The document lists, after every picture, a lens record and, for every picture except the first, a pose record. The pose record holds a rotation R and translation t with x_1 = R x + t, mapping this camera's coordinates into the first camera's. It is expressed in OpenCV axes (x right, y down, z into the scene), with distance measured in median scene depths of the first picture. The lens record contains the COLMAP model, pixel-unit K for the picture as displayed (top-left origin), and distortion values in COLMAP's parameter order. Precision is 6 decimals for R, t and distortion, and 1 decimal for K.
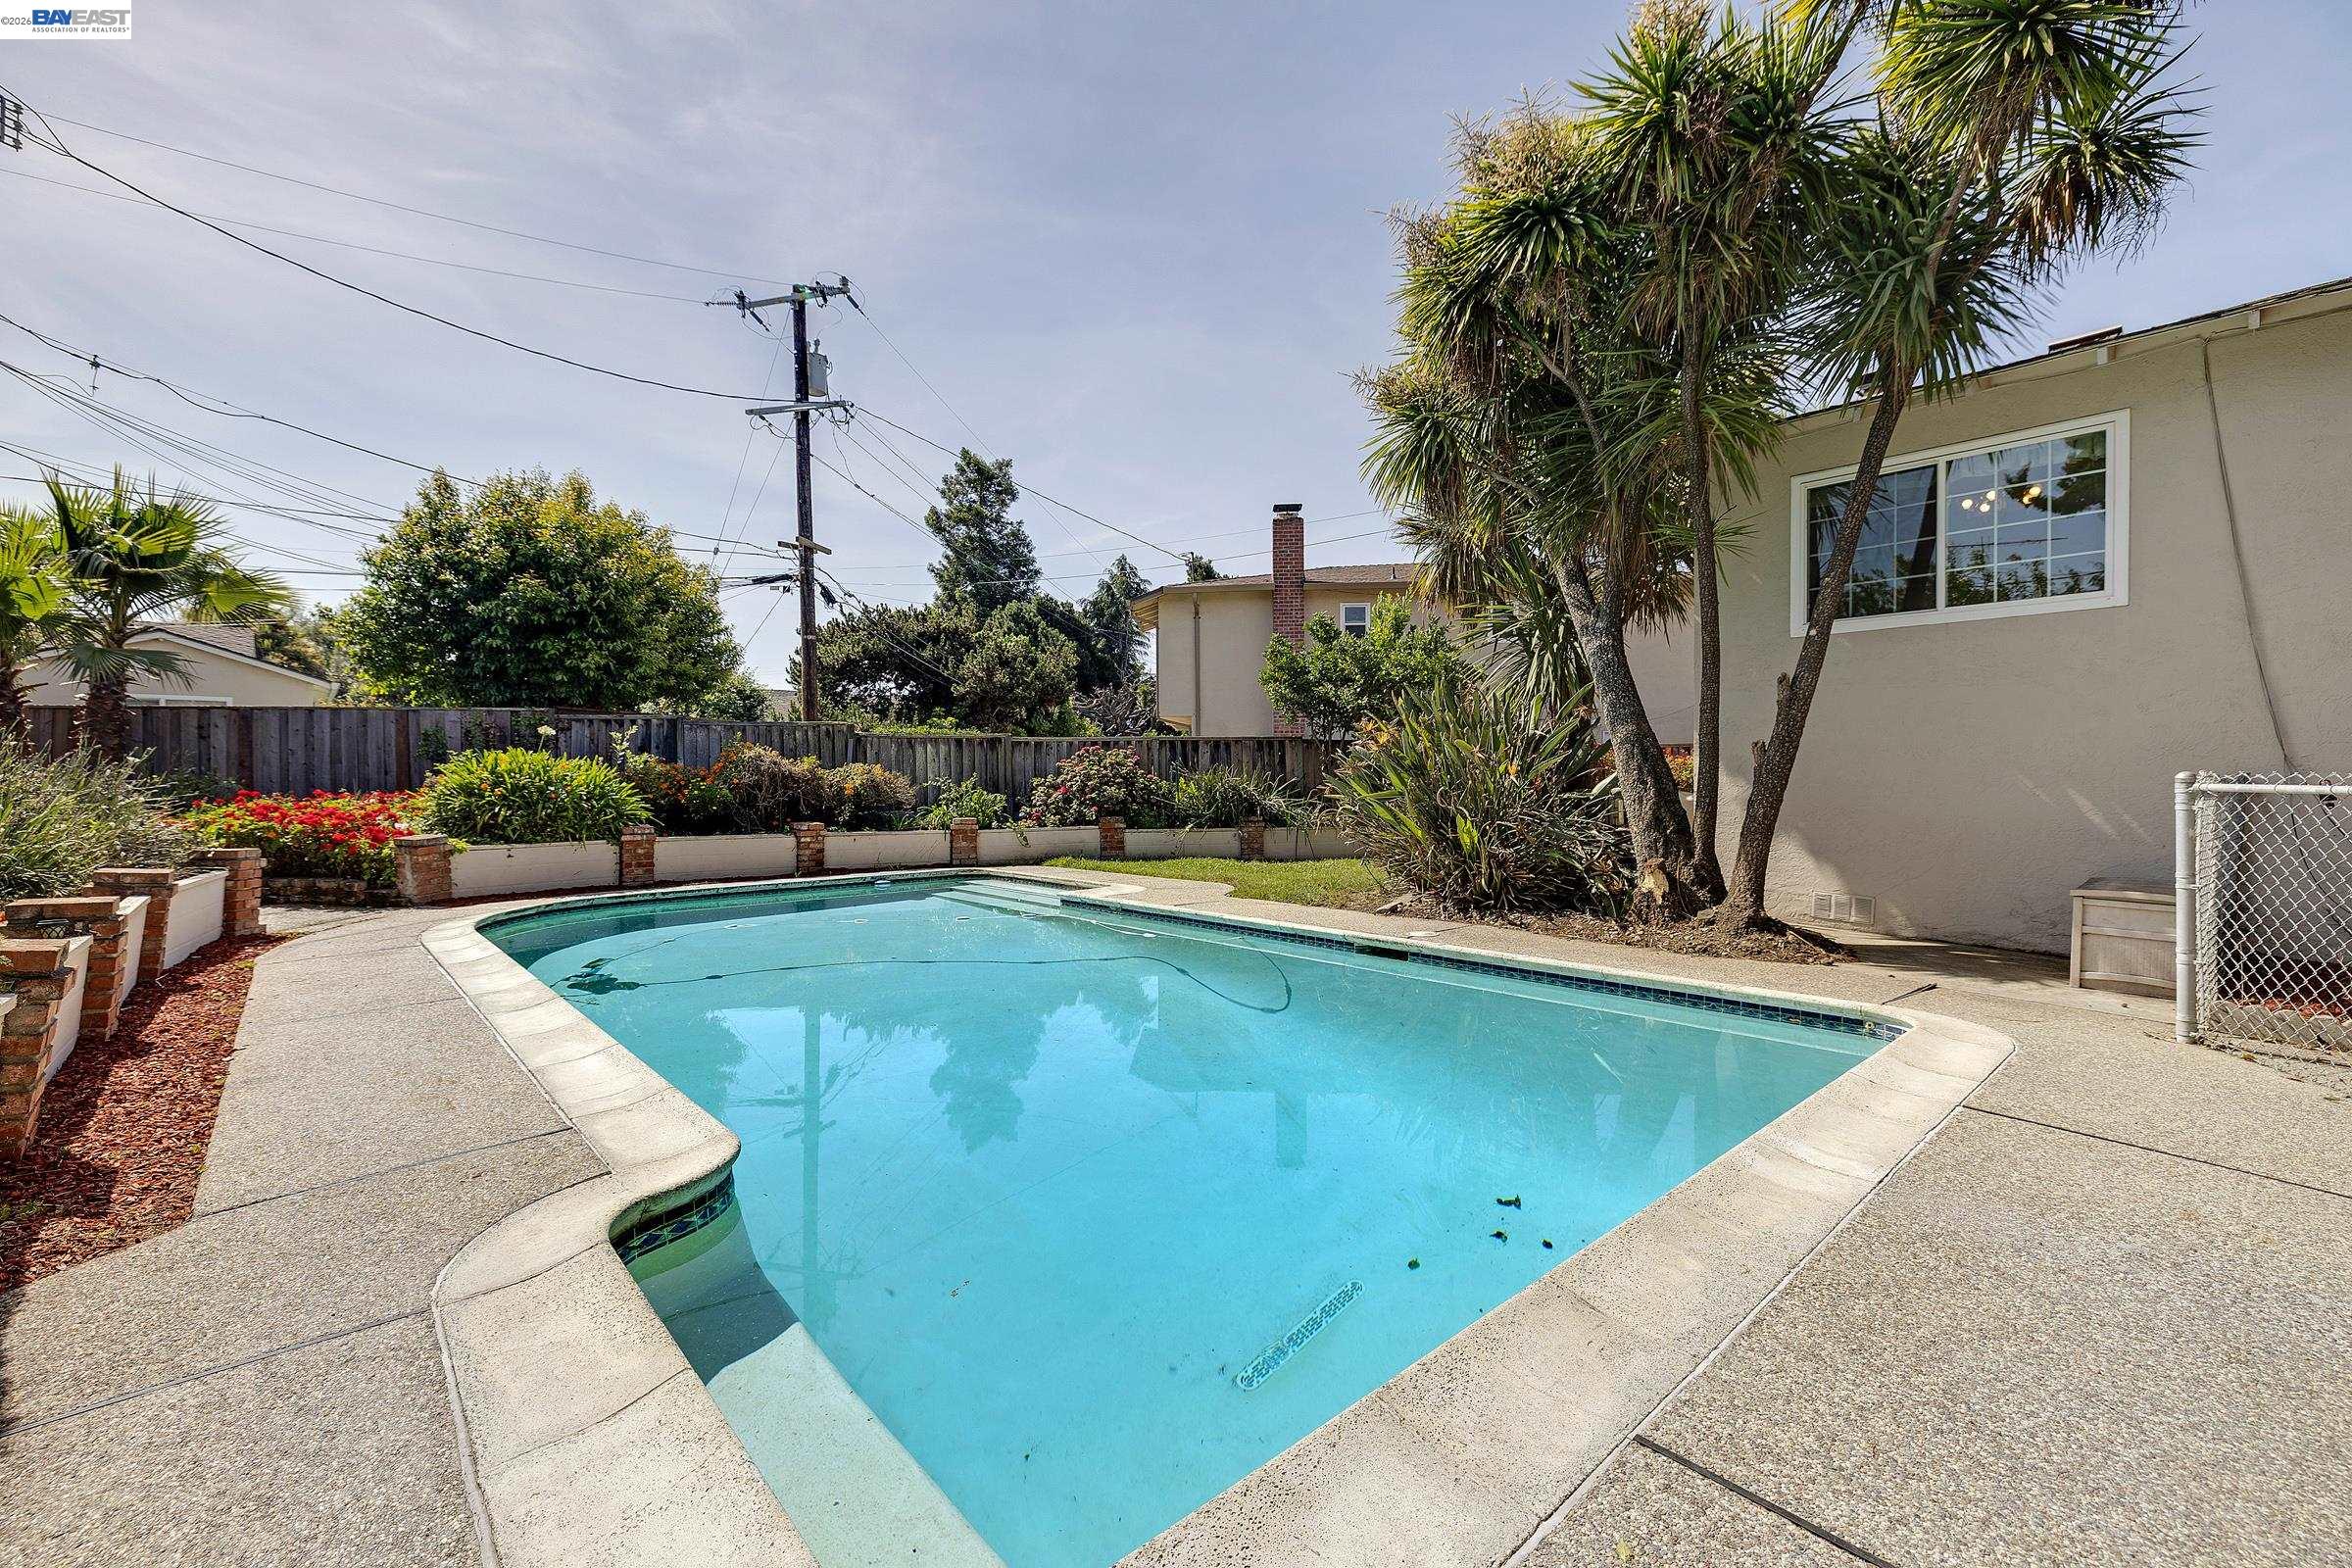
lens RADIAL K [[983.9, 0, 1174.3], [0, 983.9, 783.3], [0, 0, 1]] dist [0.001793, -0.000290]
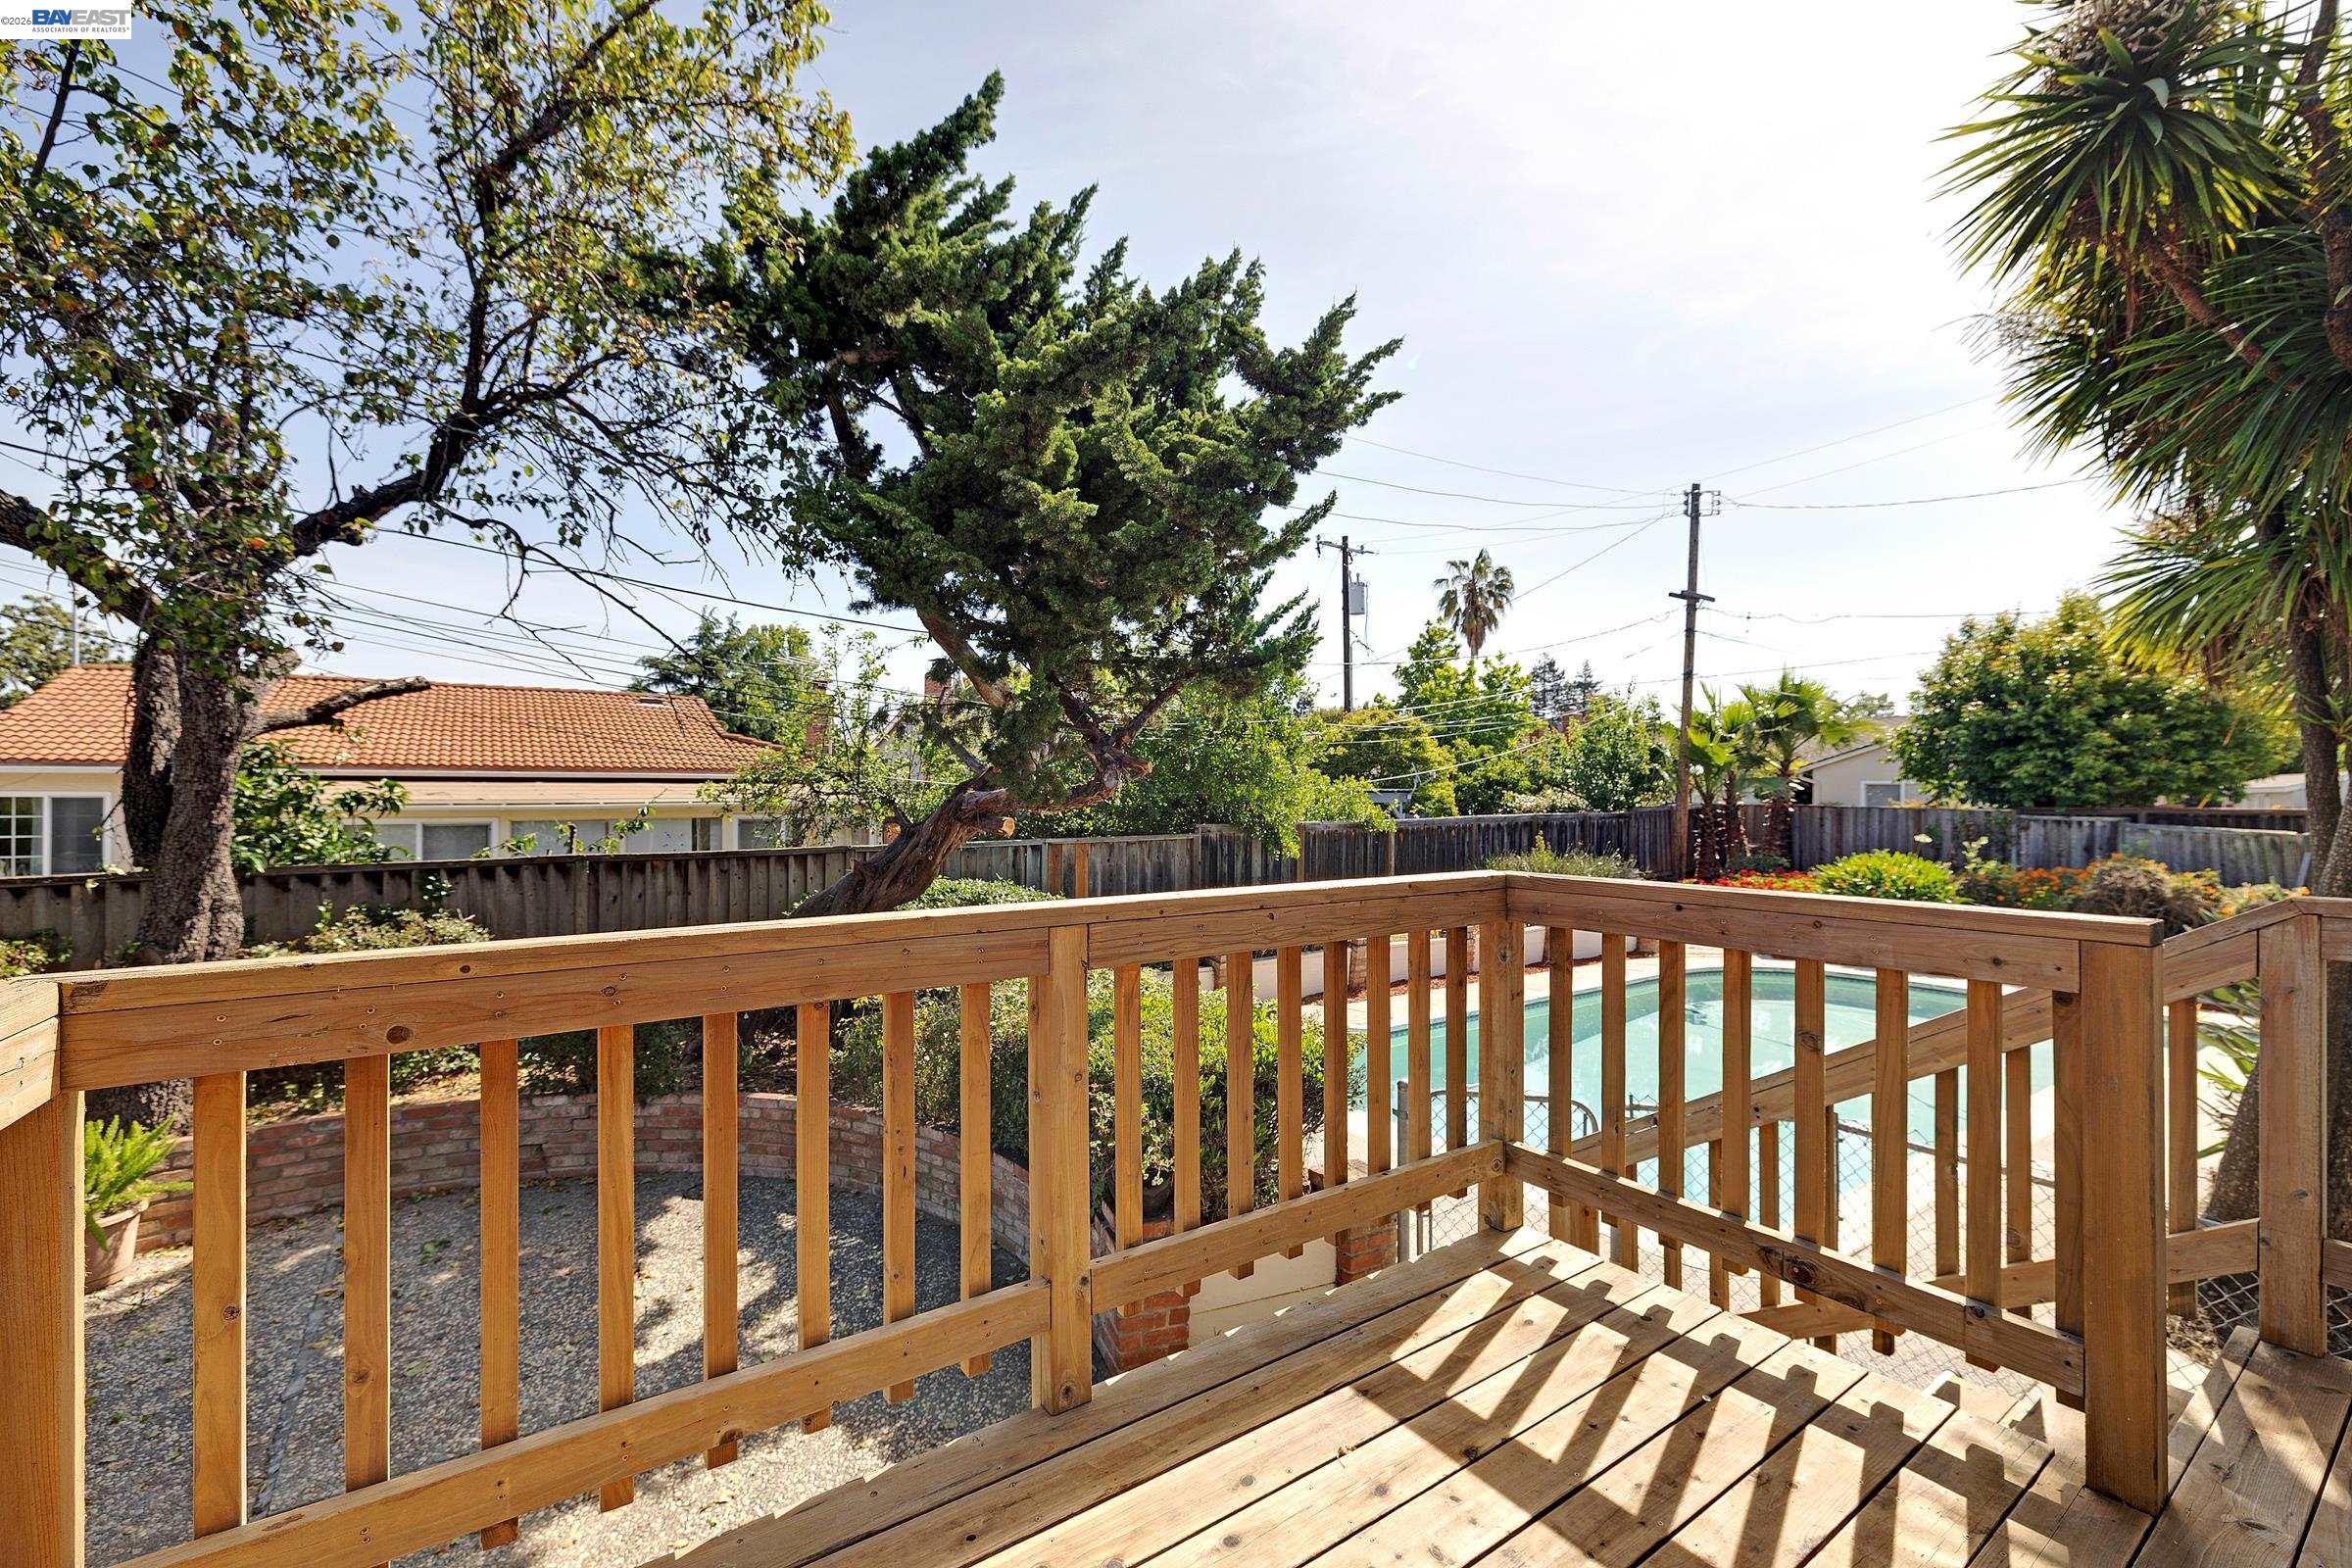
lens RADIAL K [[983.9, 0, 1174.0], [0, 983.9, 786.7], [0, 0, 1]] dist [0.001793, -0.000290]
pose [[-0.104284, 0.002779, -0.994544, 0.631894], [-0.010597, 0.999936, 0.003905, -0.098570], [0.994491, 0.010946, -0.104248, 0.140657]]
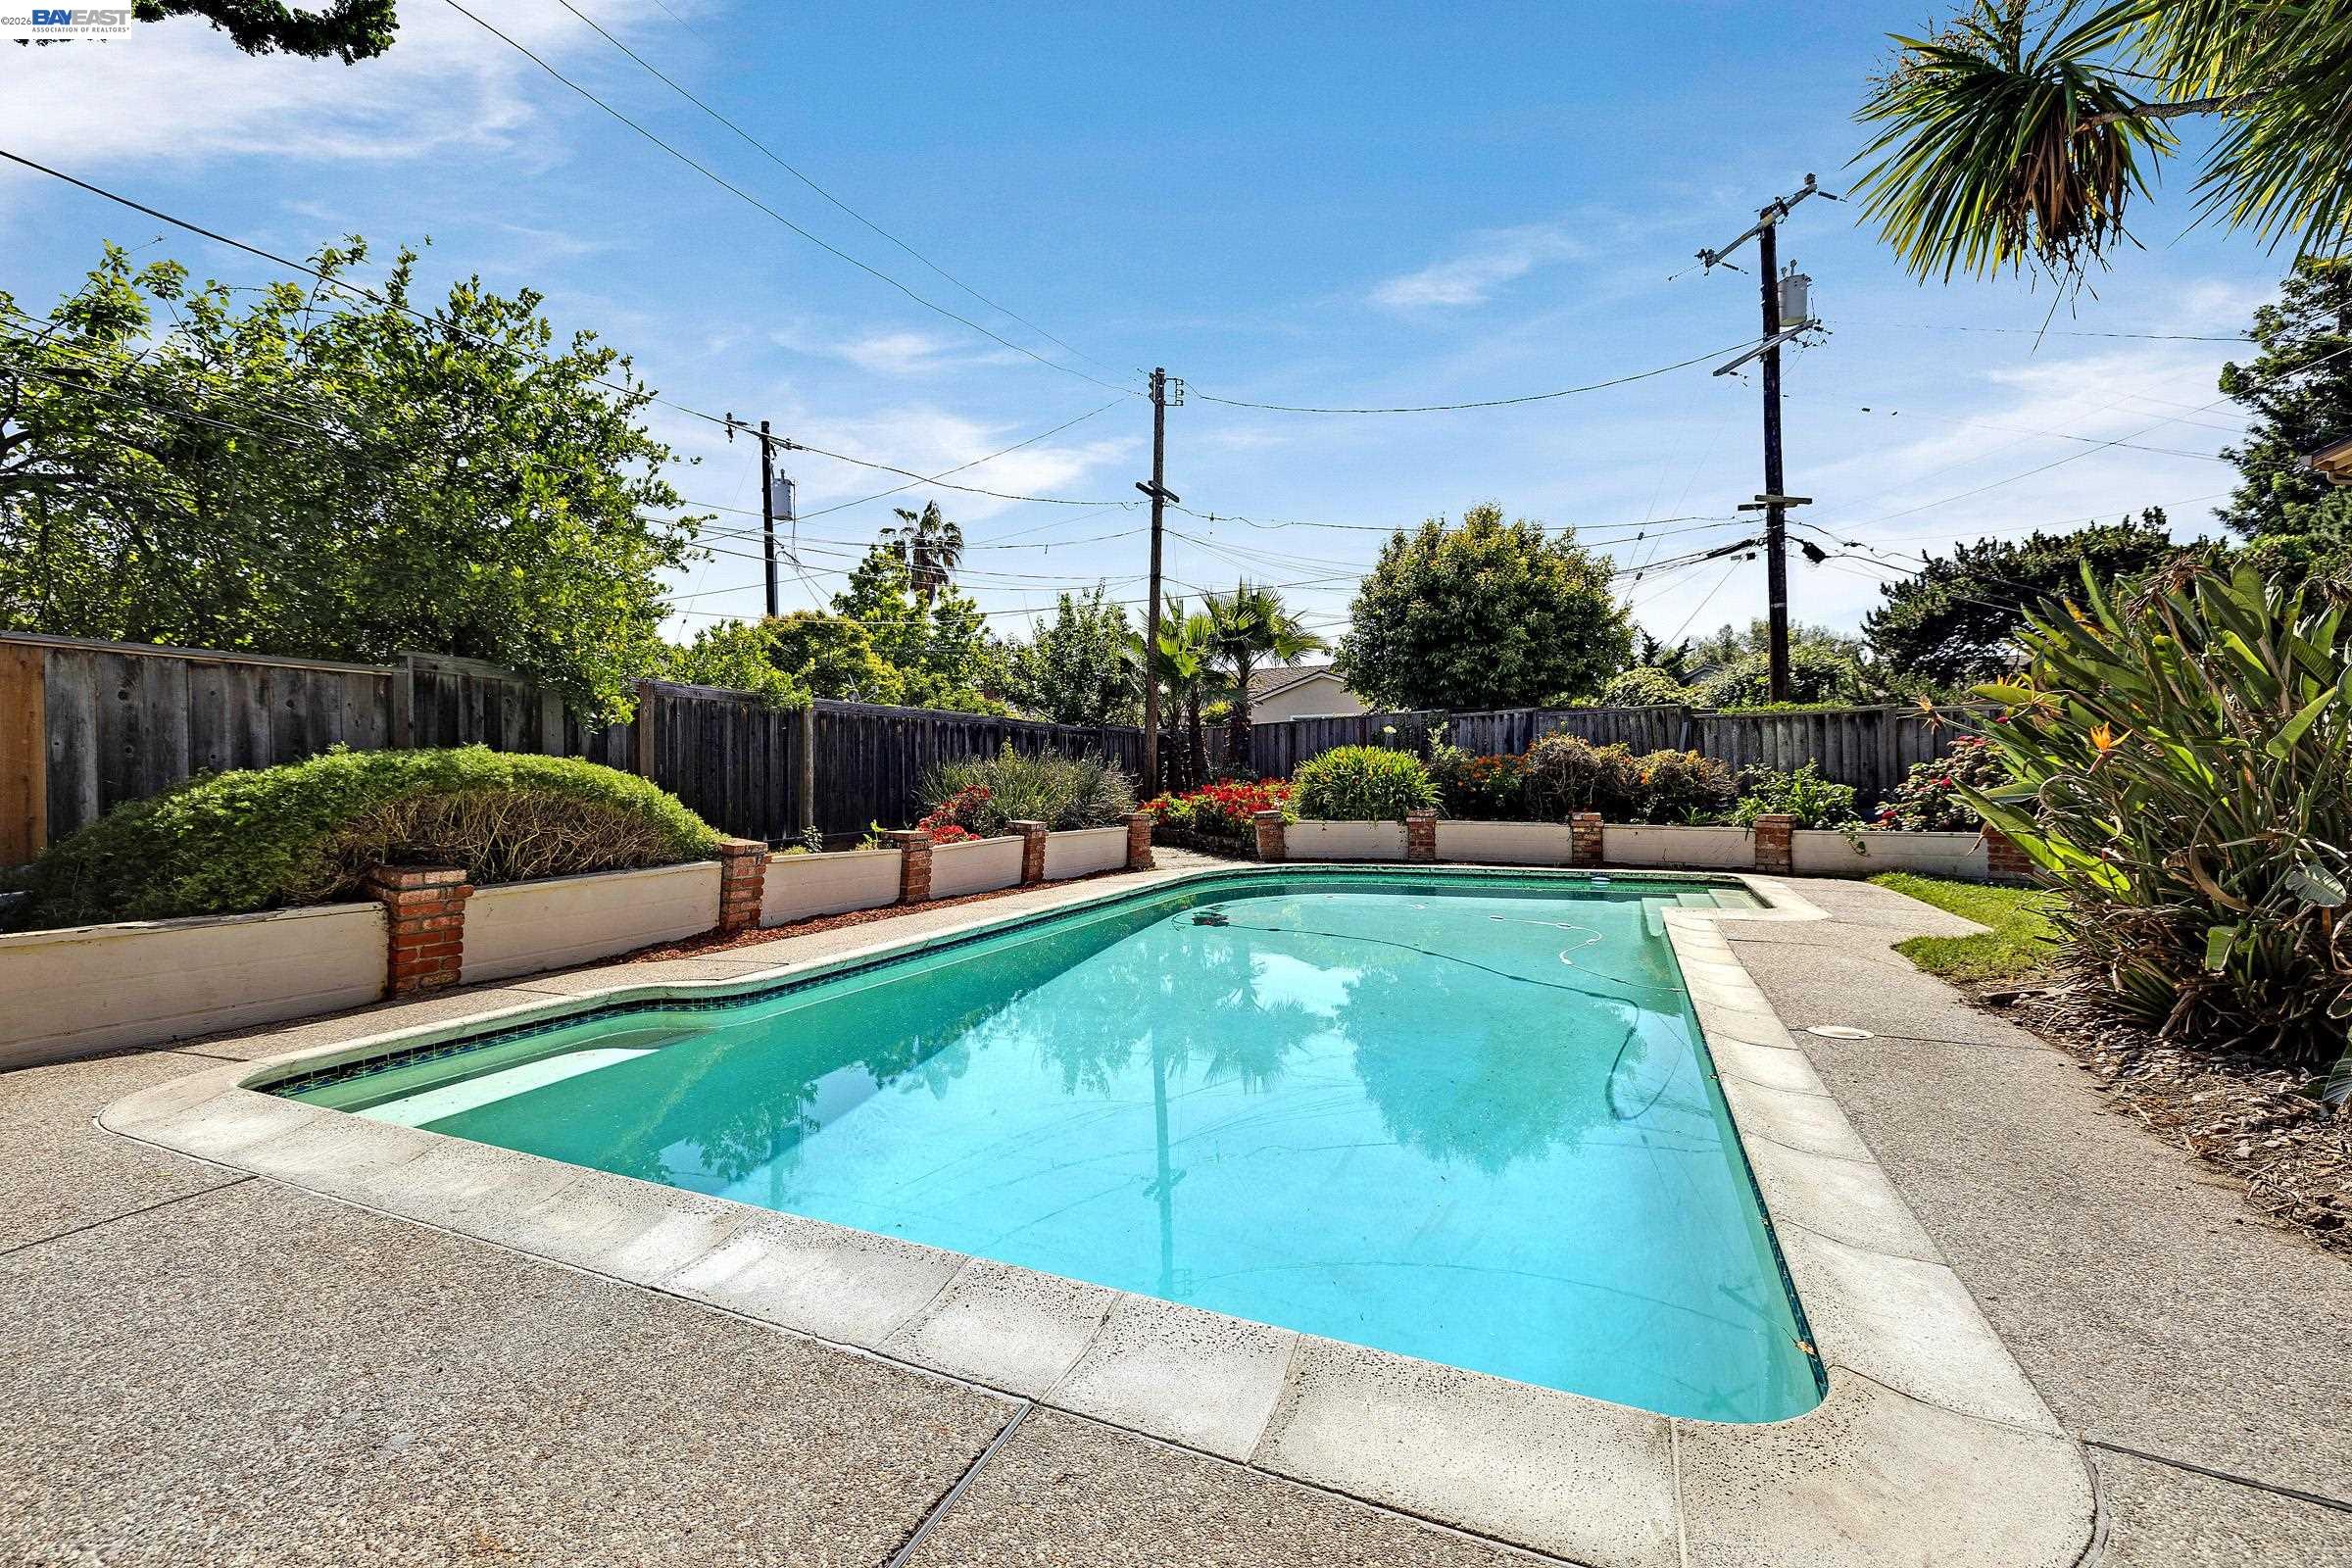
lens RADIAL K [[983.9, 0, 1164.5], [0, 983.9, 787.7], [0, 0, 1]] dist [0.001793, -0.000290]
pose [[0.414840, 0.010498, -0.909834, 0.308091], [0.003723, 0.999905, 0.013235, 0.001102], [0.909887, -0.008878, 0.414762, 0.204290]]
